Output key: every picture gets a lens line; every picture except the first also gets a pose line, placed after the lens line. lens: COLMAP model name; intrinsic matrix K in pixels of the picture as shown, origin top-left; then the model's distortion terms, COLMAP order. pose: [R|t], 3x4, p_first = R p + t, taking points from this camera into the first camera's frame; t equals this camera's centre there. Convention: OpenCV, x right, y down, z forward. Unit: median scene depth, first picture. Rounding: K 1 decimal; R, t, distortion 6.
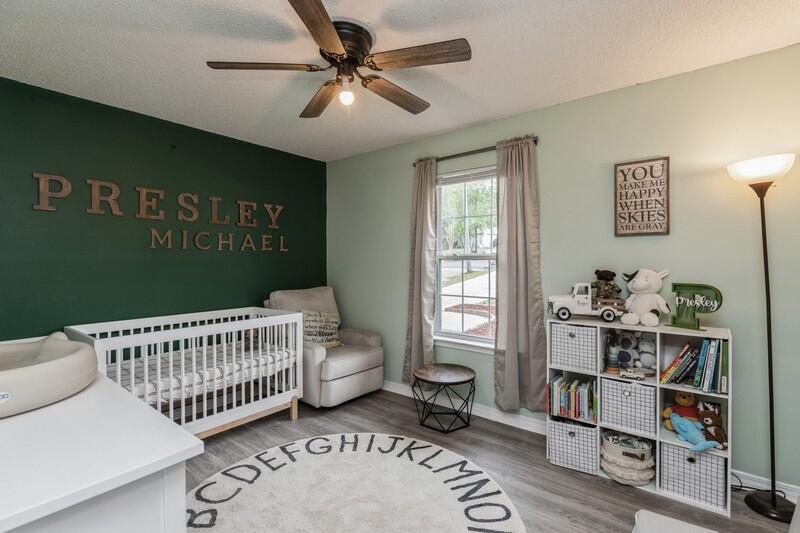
lens RADIAL K [[369.5, 0, 405.0], [0, 369.5, 263.1], [0, 0, 1]] dist [0.004893, -0.000998]
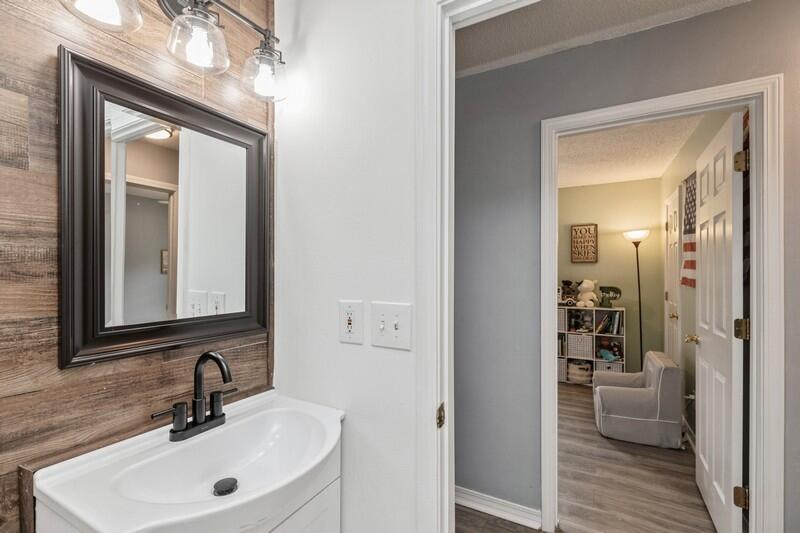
lens RADIAL K [[363.2, 0, 393.5], [0, 363.2, 273.8], [0, 0, 1]] dist [0.002435, -0.001571]
pose [[0.985315, 0.006153, 0.170638, -0.761992], [-0.004806, 0.999954, -0.008310, 0.006307], [-0.170681, 0.007368, 0.985299, -0.808347]]
